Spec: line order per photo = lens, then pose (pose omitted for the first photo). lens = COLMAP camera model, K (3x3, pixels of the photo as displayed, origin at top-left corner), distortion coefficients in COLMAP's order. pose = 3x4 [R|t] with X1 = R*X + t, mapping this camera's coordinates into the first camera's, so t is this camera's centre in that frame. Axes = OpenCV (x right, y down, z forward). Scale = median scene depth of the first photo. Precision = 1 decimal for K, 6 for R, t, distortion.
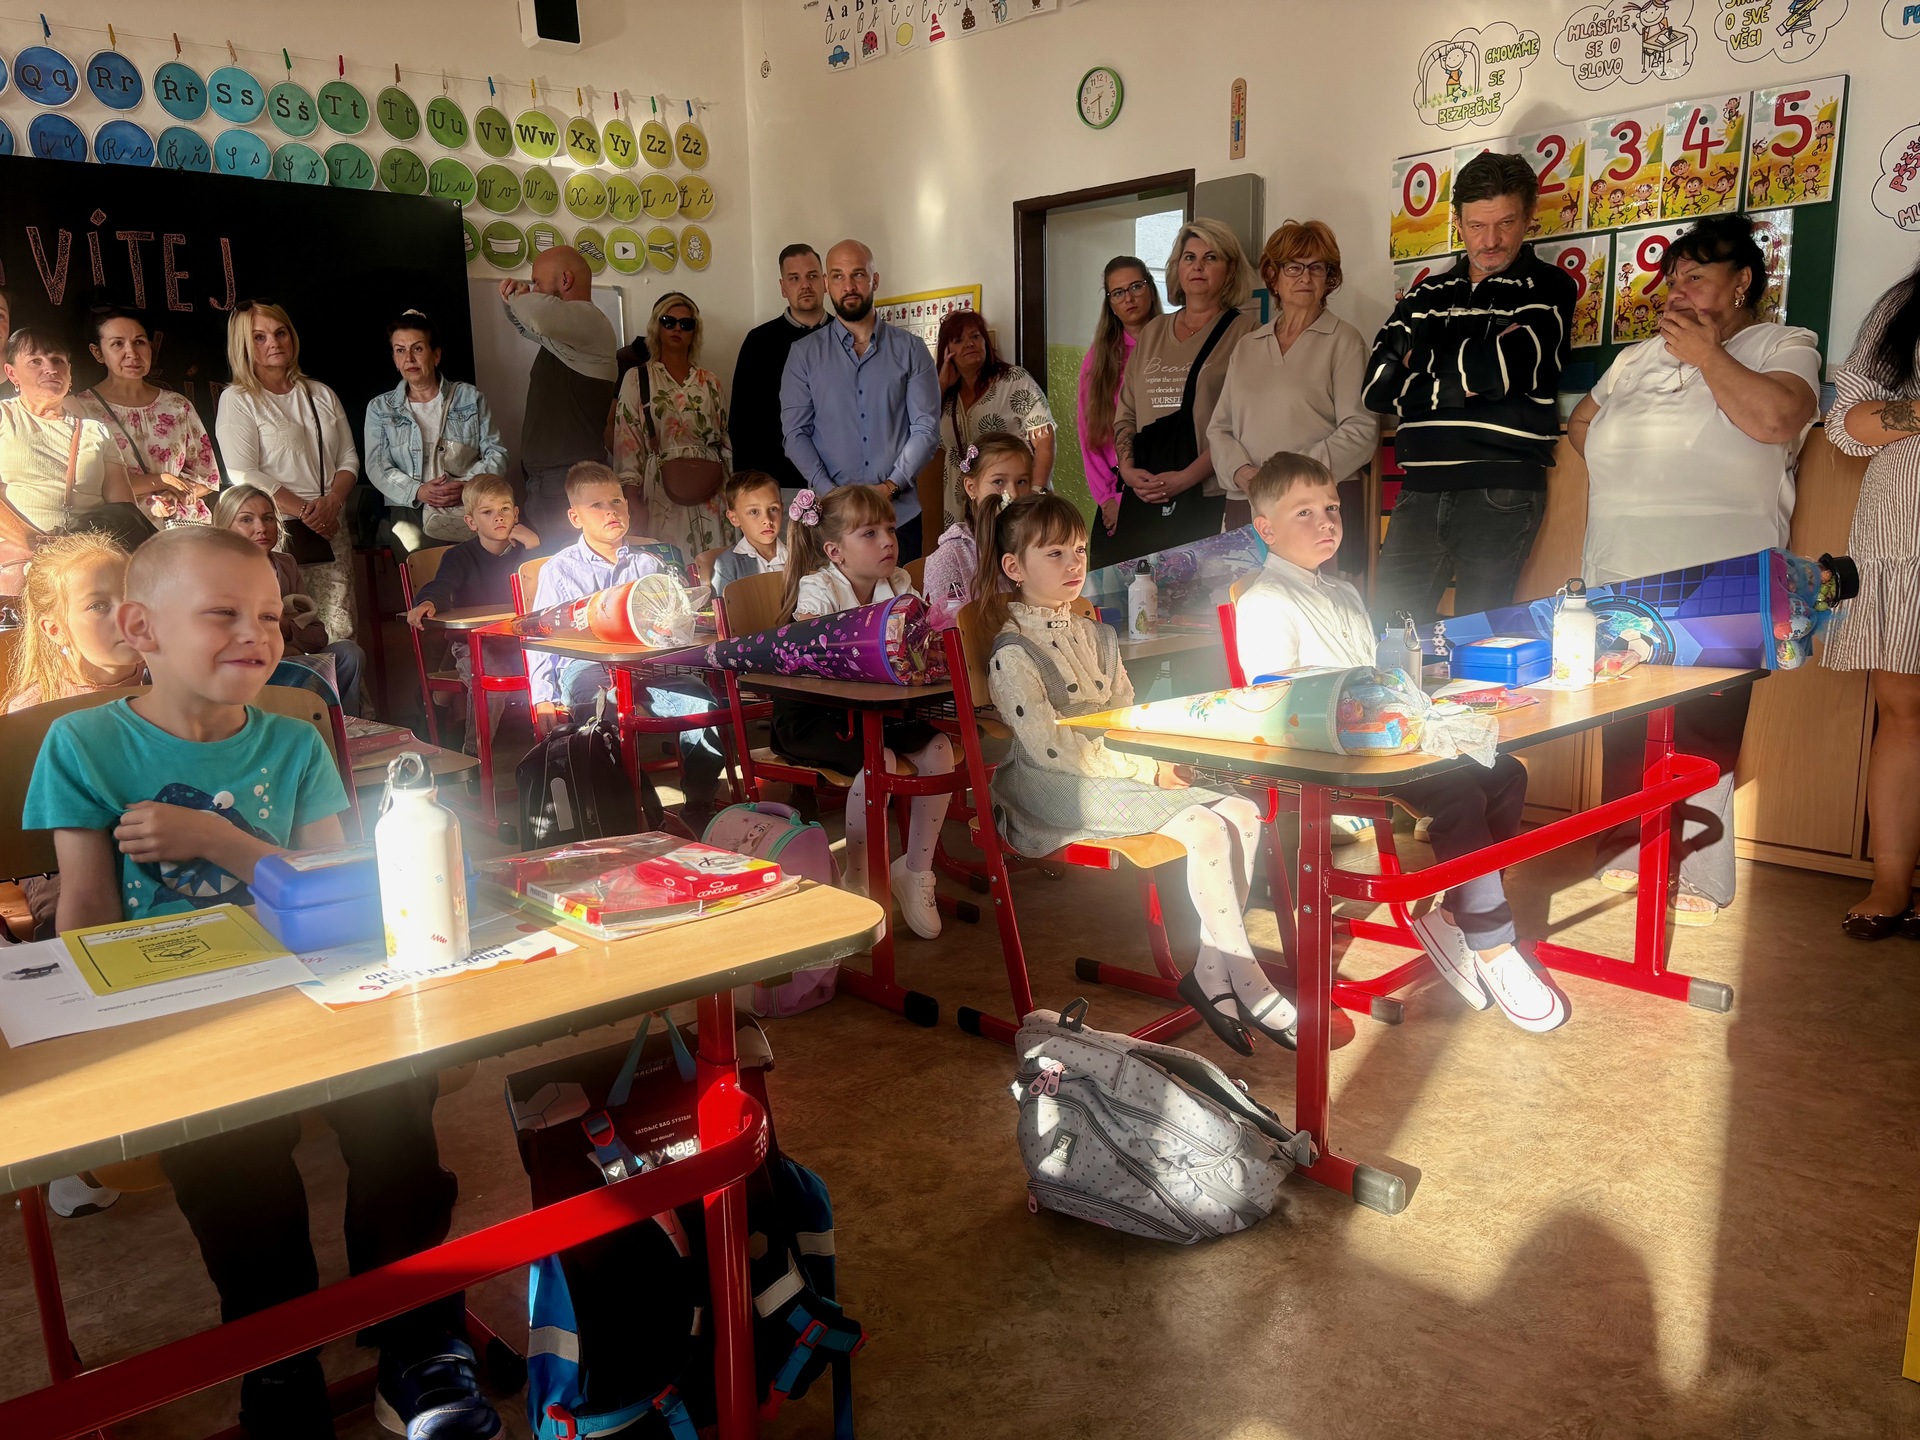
lens RADIAL K [[1456.5, 0, 964.4], [0, 1456.5, 718.7], [0, 0, 1]] dist [0.057722, -0.061013]
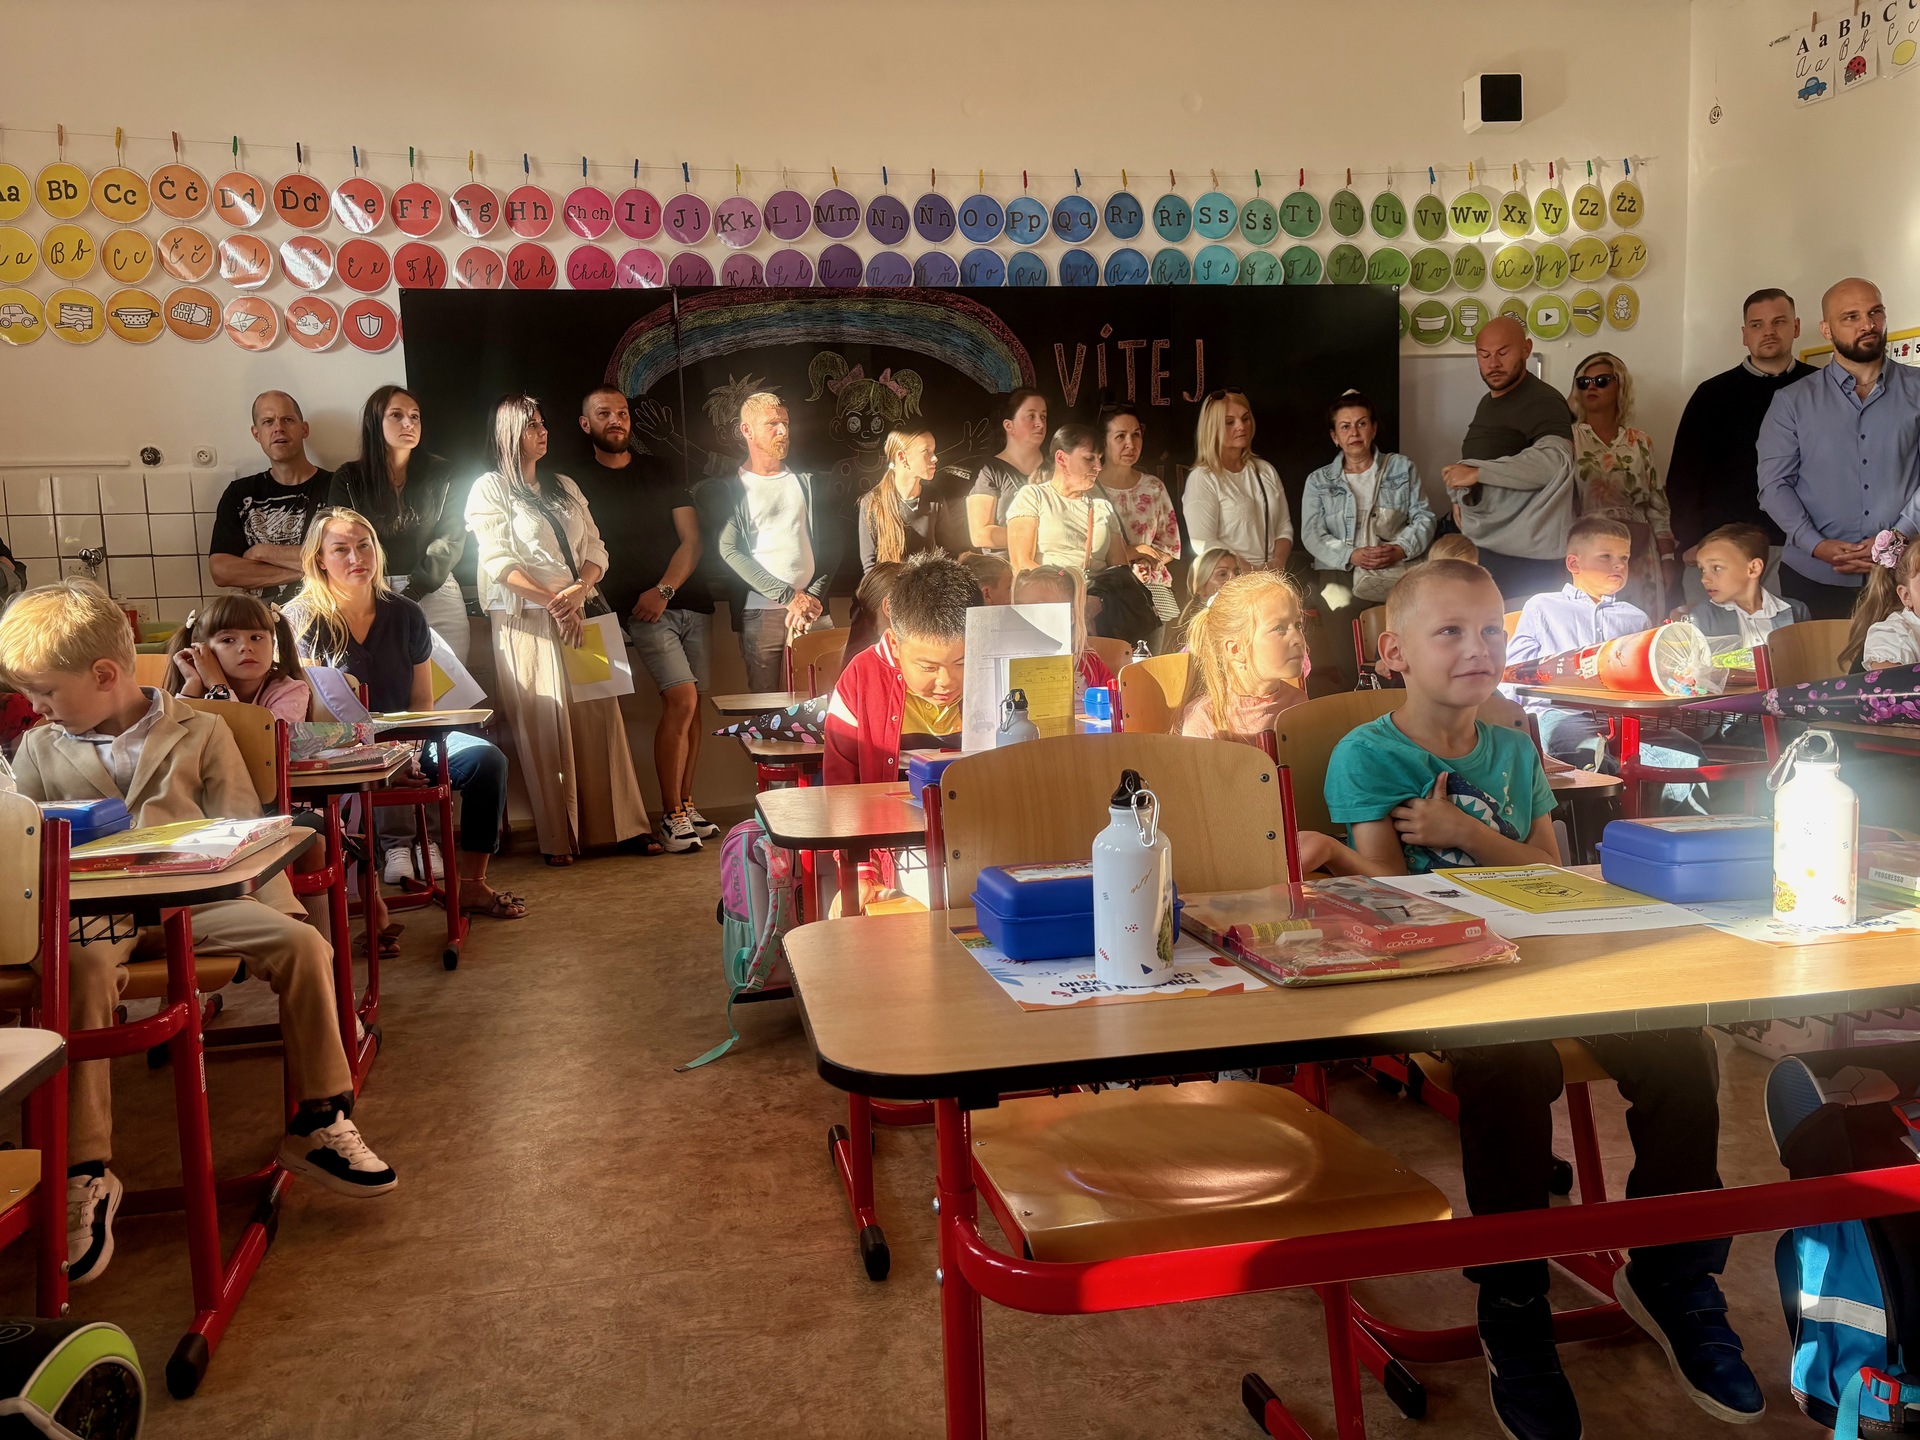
lens RADIAL K [[1456.5, 0, 941.7], [0, 1456.5, 732.6], [0, 0, 1]] dist [0.057722, -0.061013]
pose [[0.868144, 0.046788, -0.494102, -0.098270], [-0.069258, 0.997226, -0.027257, 0.024833], [0.491456, 0.057883, 0.868977, -0.073648]]
